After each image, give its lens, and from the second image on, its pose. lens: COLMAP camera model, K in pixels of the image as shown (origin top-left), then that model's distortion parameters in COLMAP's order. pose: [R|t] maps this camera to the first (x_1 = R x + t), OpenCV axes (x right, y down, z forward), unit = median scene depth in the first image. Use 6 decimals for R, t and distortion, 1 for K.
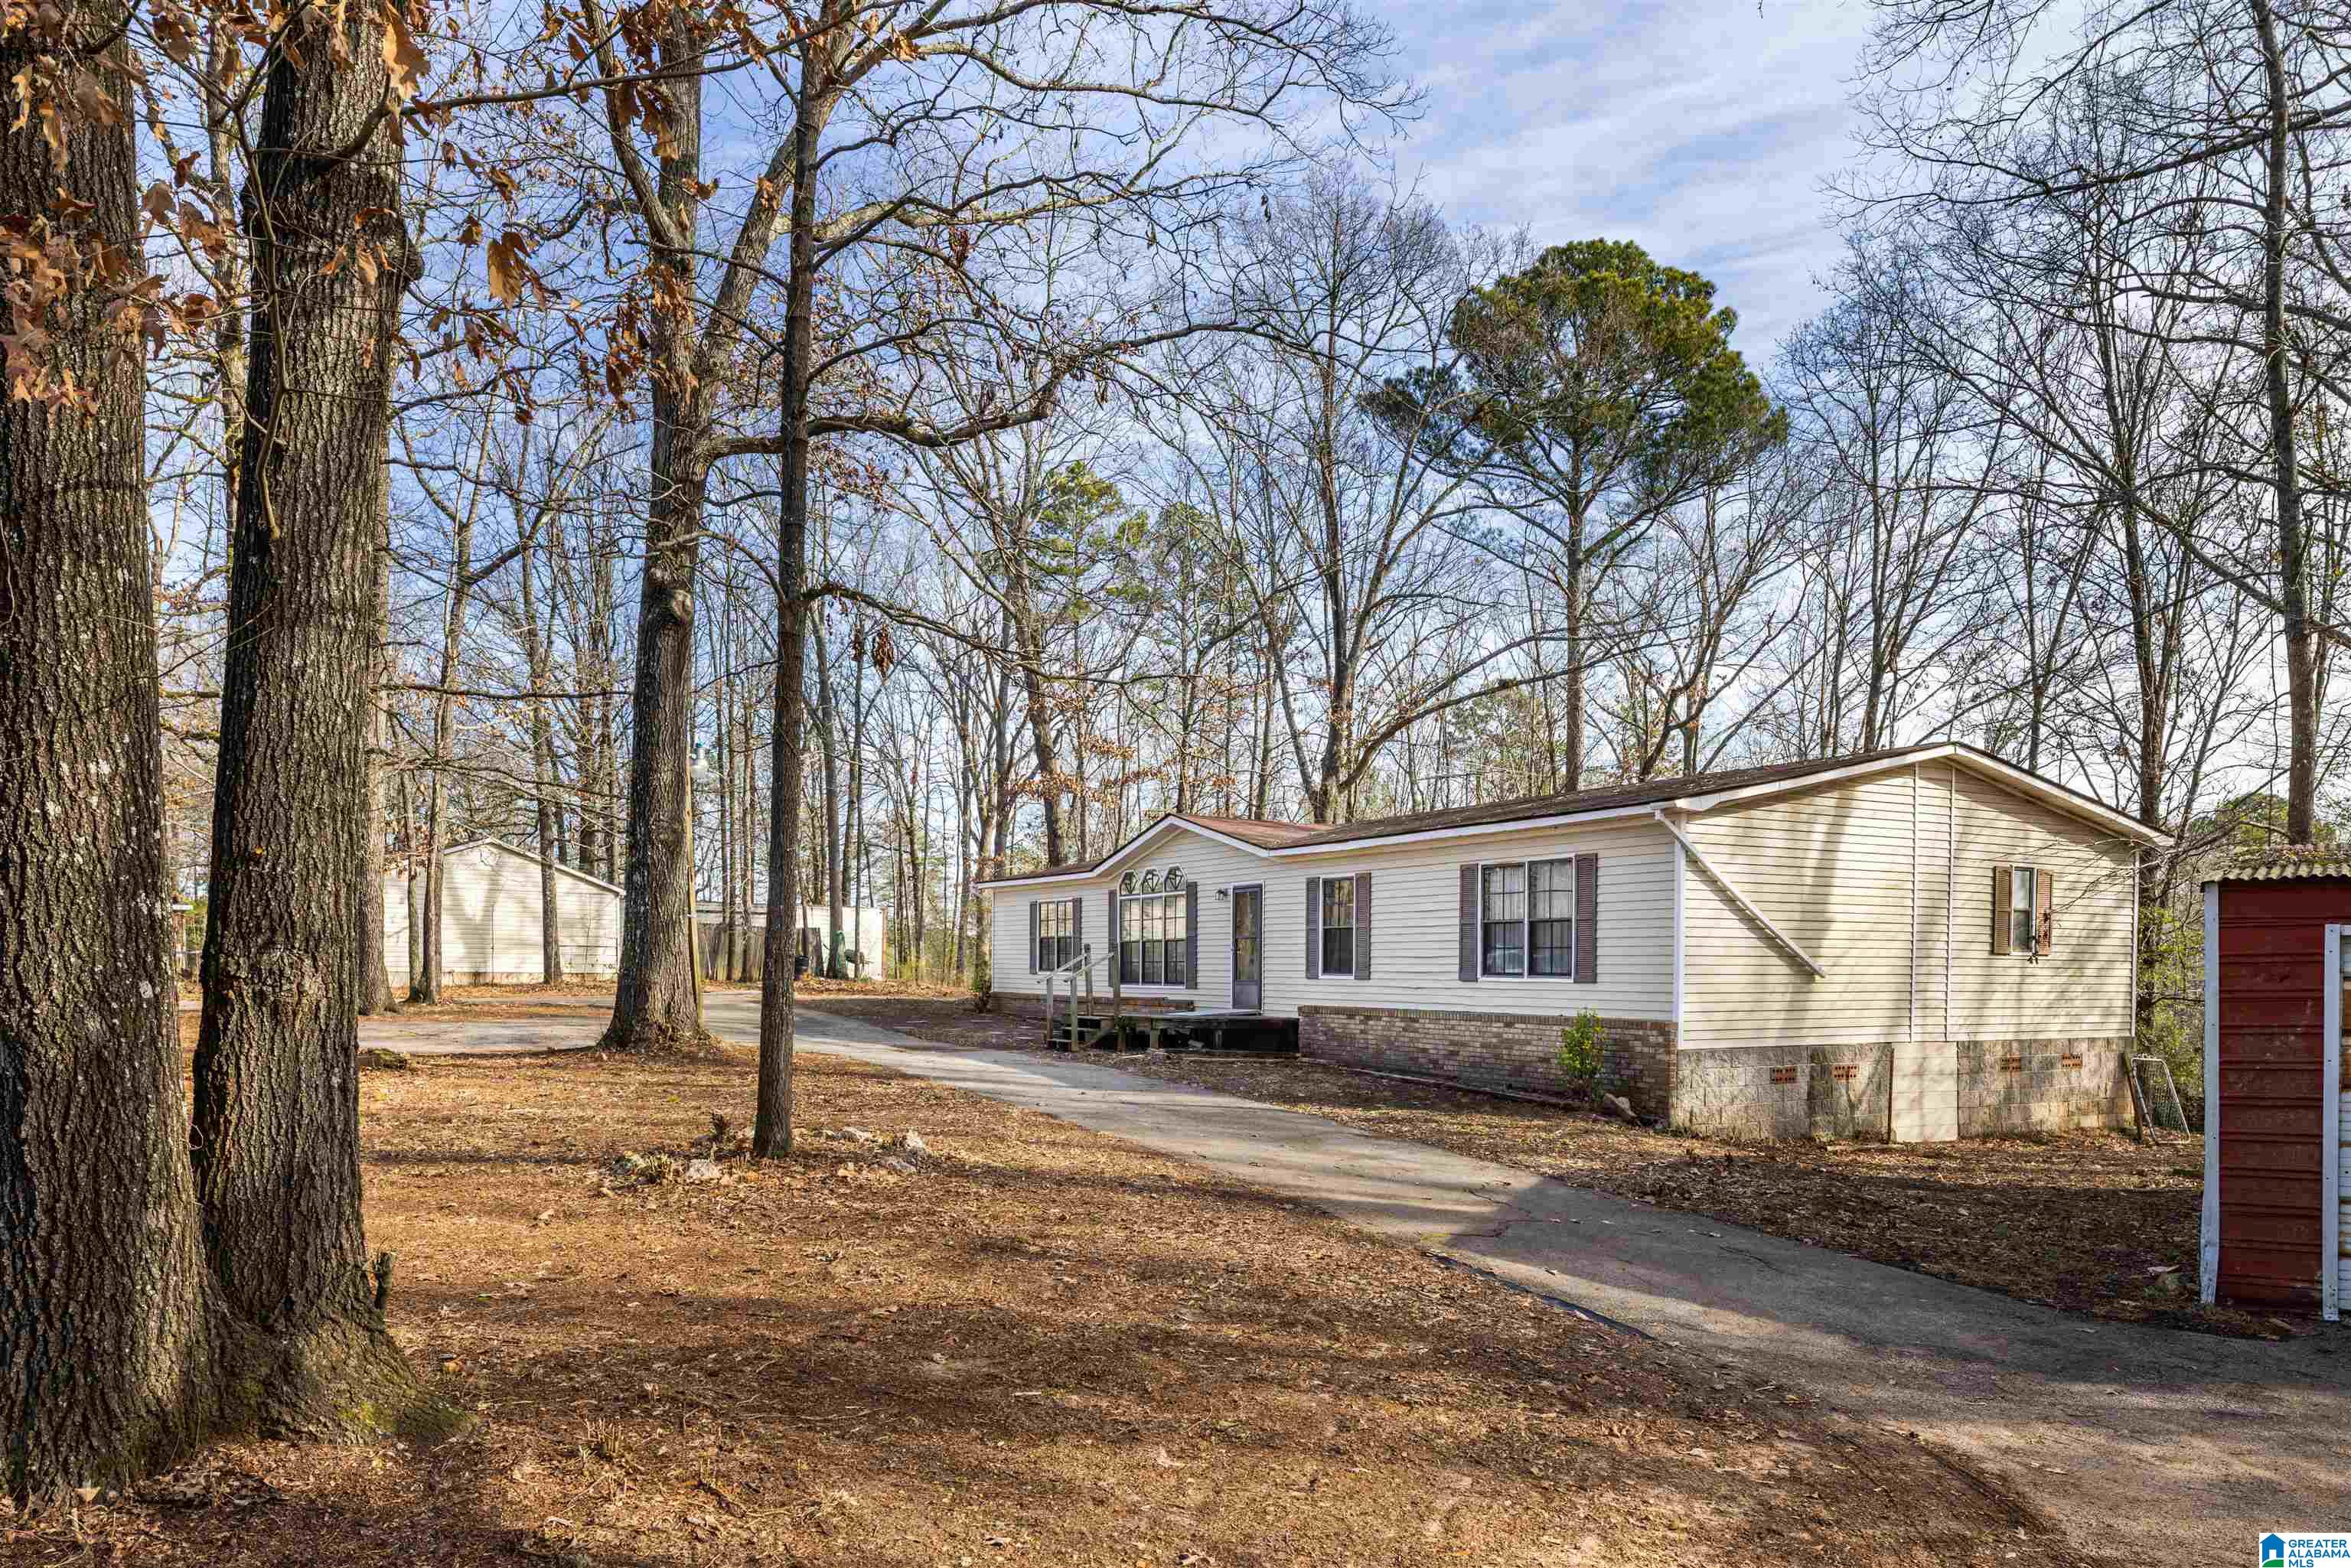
lens RADIAL K [[1540.3, 0, 1168.1], [0, 1540.3, 793.0], [0, 0, 1]] dist [-0.002943, -0.001705]
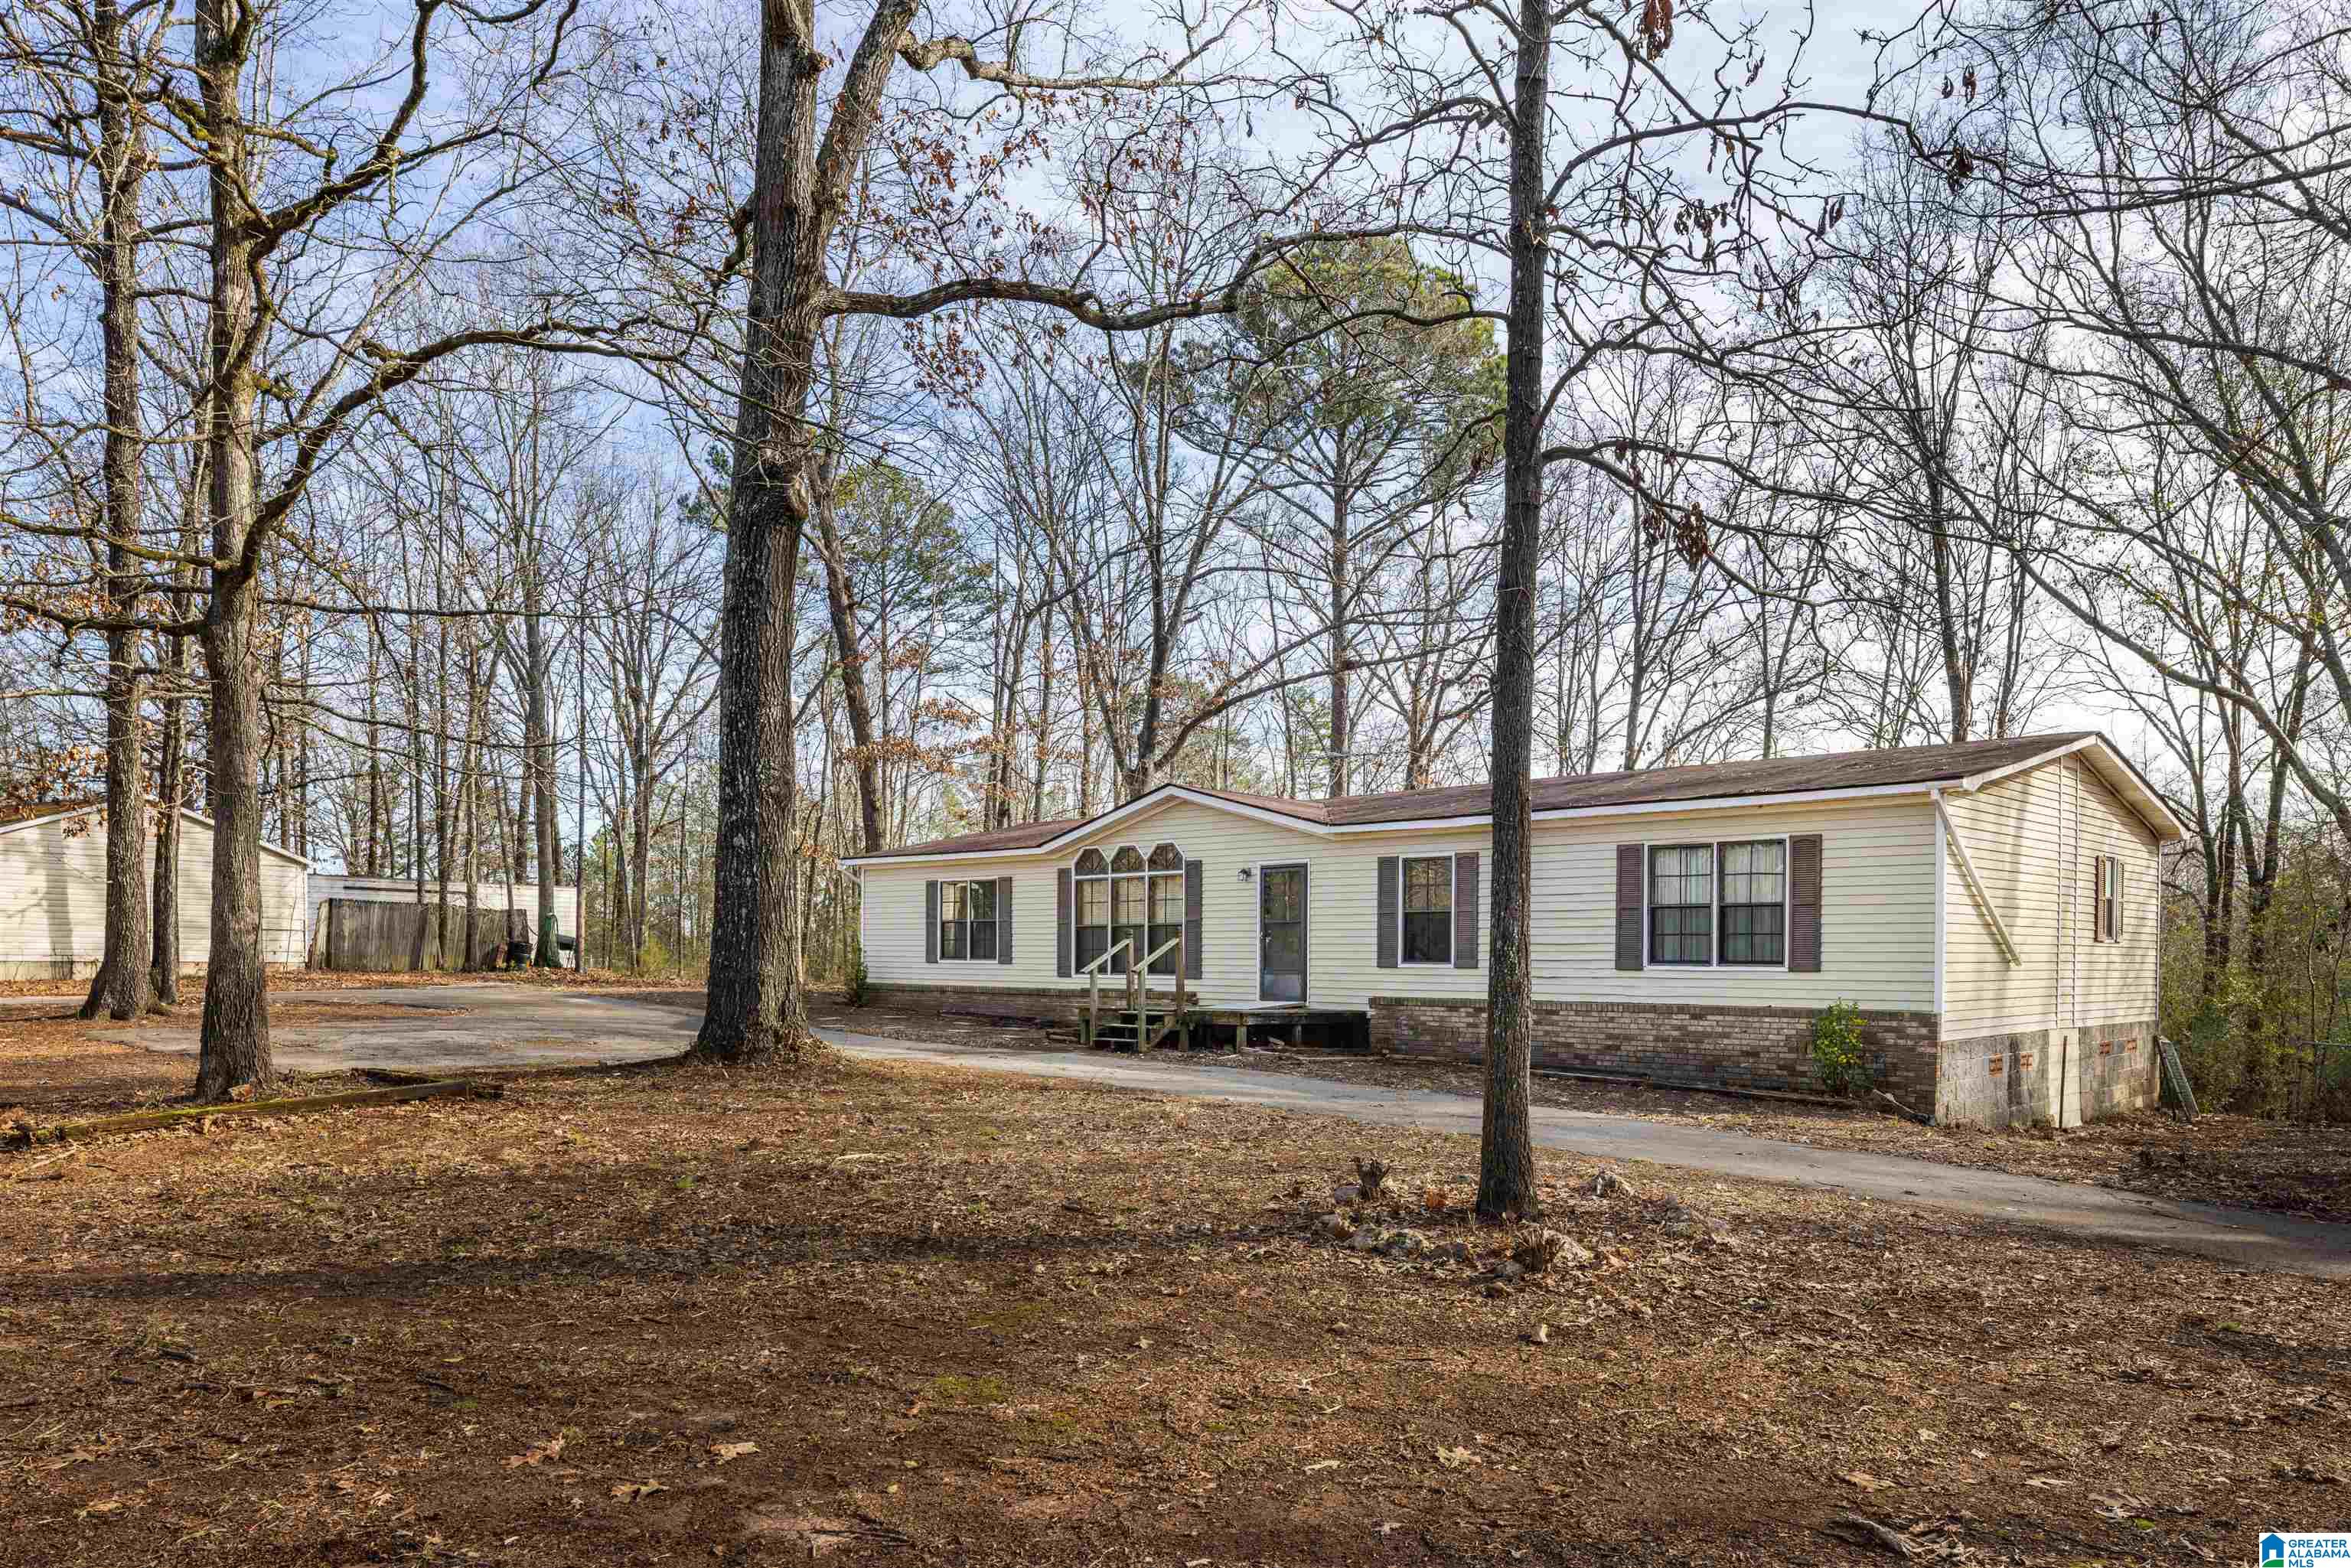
lens RADIAL K [[1540.3, 0, 1158.2], [0, 1540.3, 785.8], [0, 0, 1]] dist [-0.002943, -0.001705]
pose [[0.960986, 0.028546, 0.275121, -0.338782], [-0.029854, 0.999554, 0.000566, 0.019295], [-0.274982, -0.008757, 0.961409, 0.186596]]
